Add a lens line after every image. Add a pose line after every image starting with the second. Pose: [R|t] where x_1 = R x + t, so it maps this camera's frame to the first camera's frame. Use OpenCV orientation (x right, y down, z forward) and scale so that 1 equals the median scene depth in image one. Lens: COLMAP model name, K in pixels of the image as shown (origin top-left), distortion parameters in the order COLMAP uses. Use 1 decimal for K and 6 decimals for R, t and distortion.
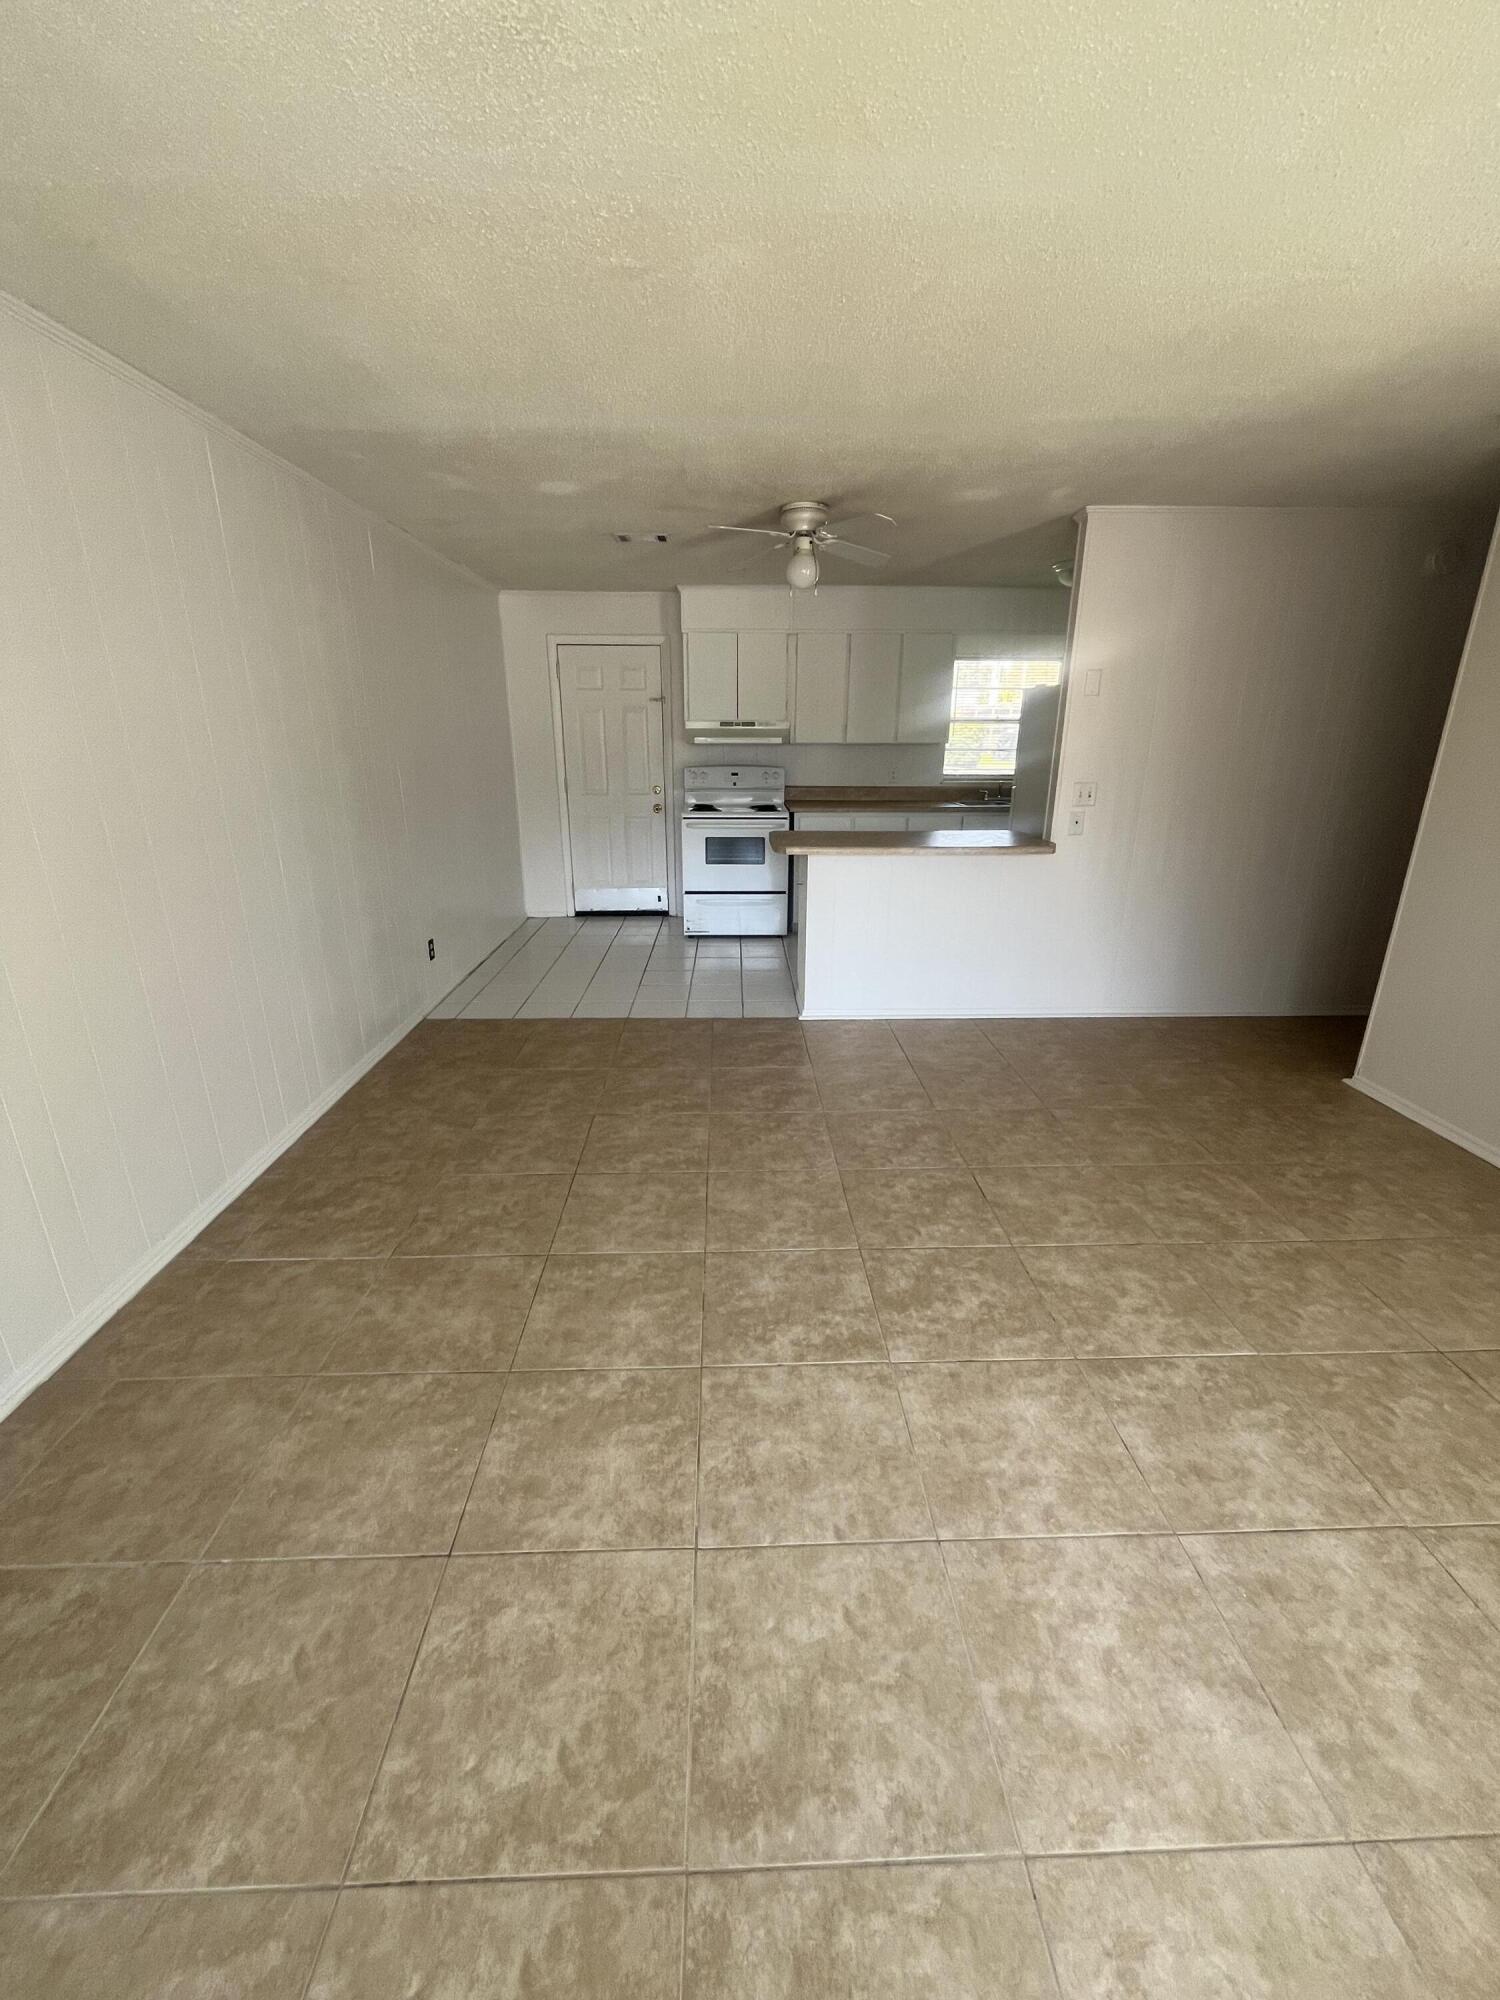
lens RADIAL K [[813.5, 0, 762.4], [0, 813.5, 998.4], [0, 0, 1]] dist [-0.000576, -0.000336]
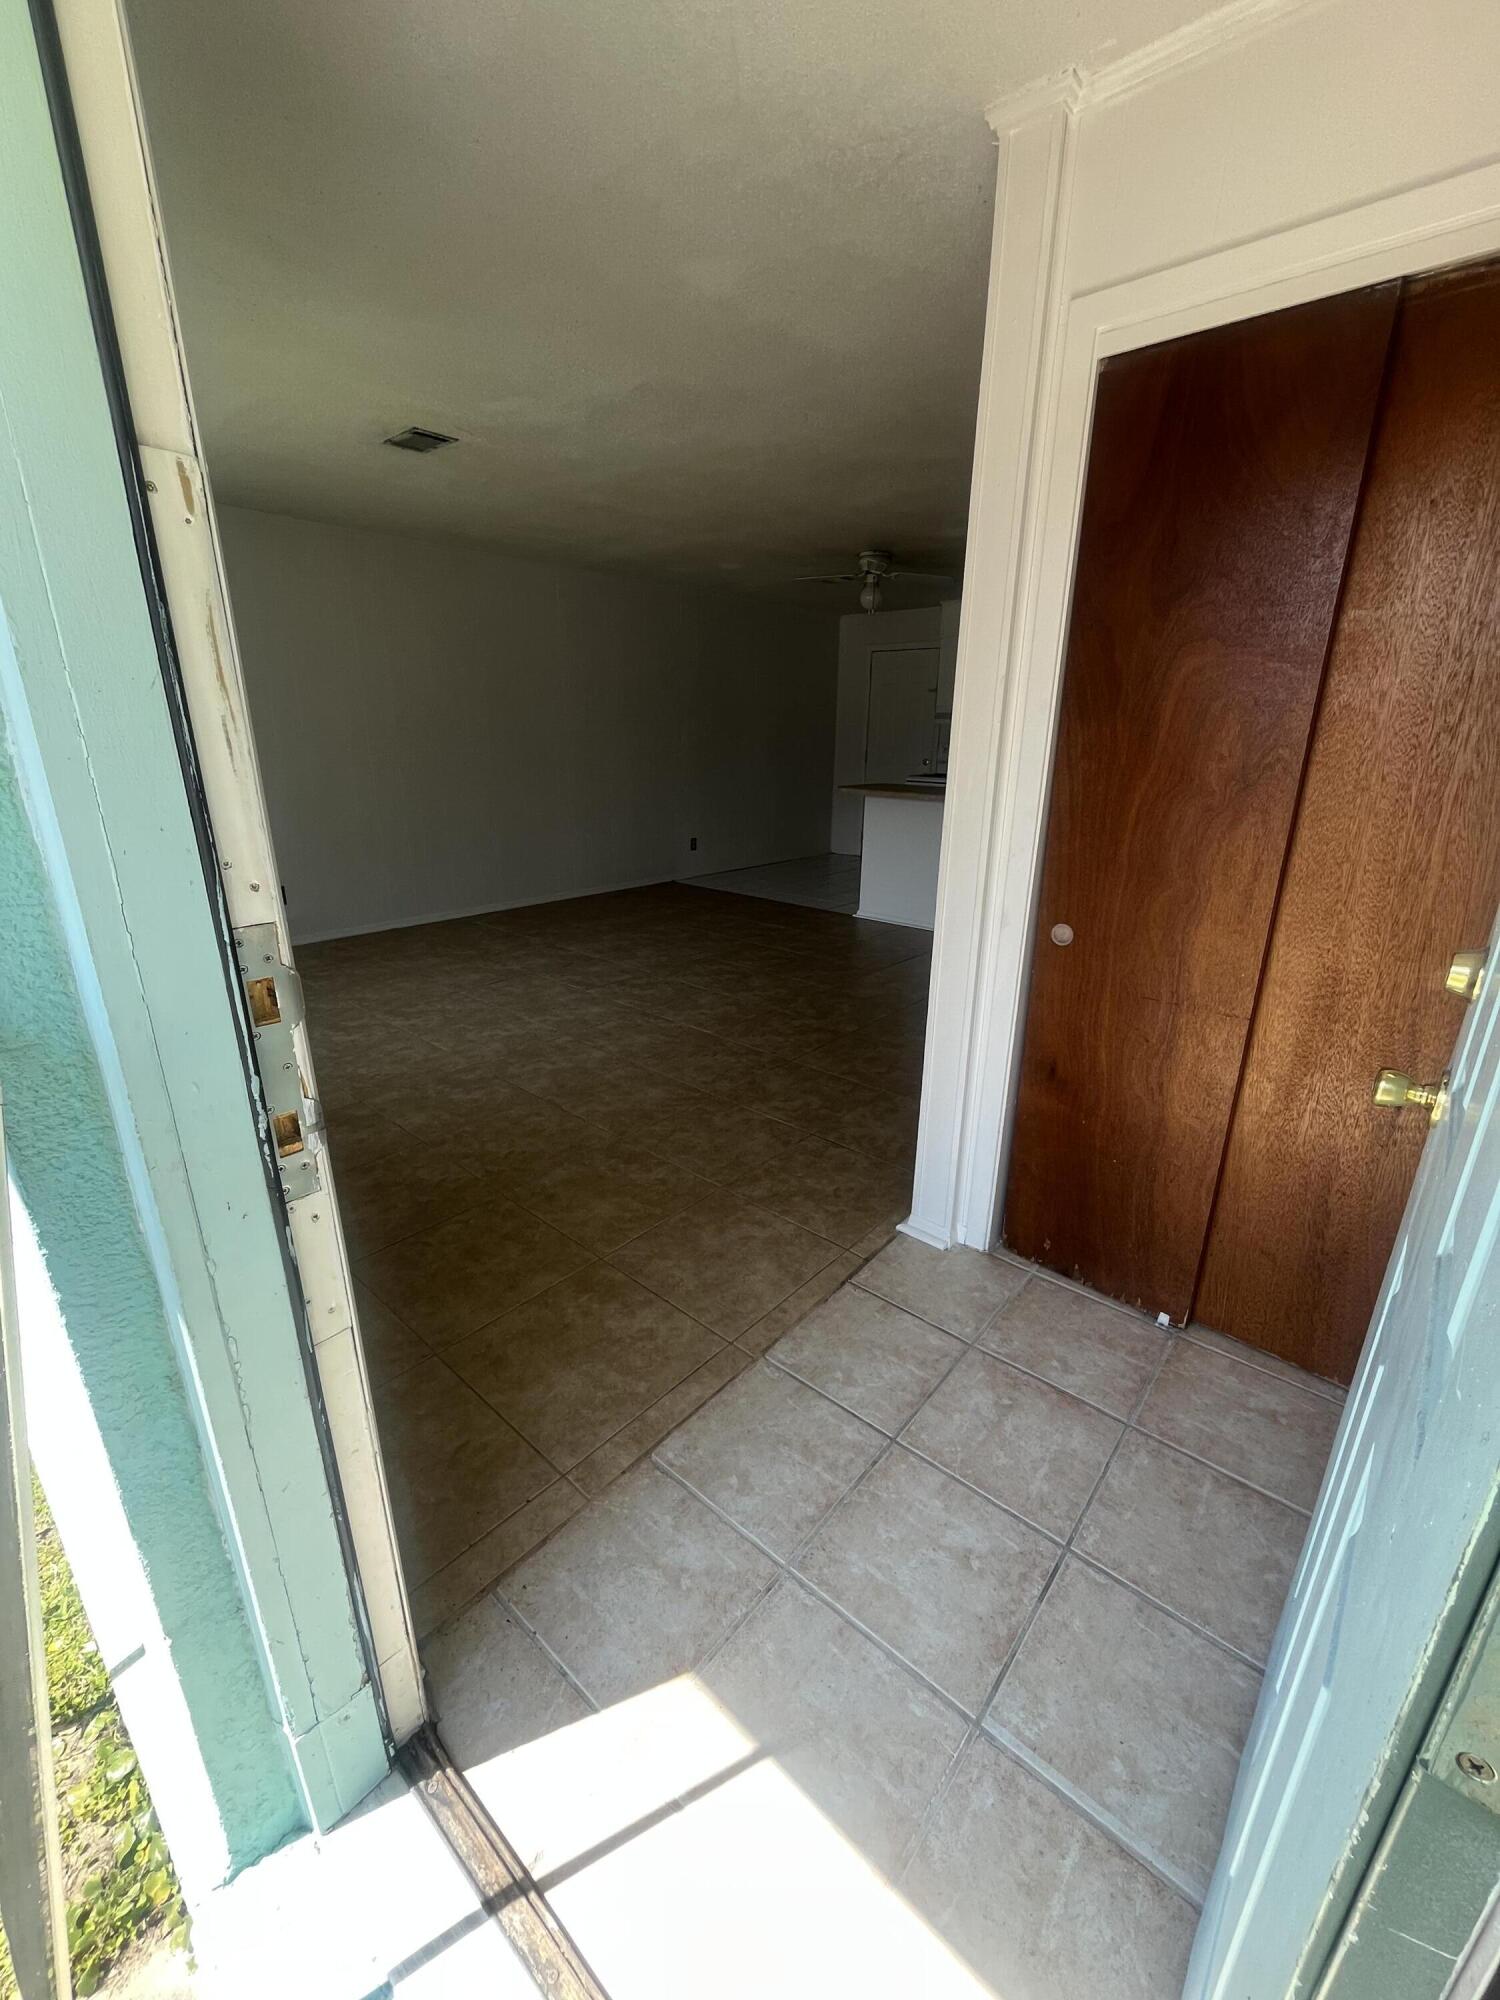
lens RADIAL K [[808.9, 0, 757.1], [0, 808.9, 995.1], [0, 0, 1]] dist [-0.000534, -0.000525]
pose [[0.736027, 0.219429, -0.640403, 1.760587], [-0.221568, 0.971989, 0.078391, 0.179154], [0.639666, 0.084195, 0.764028, -0.323423]]
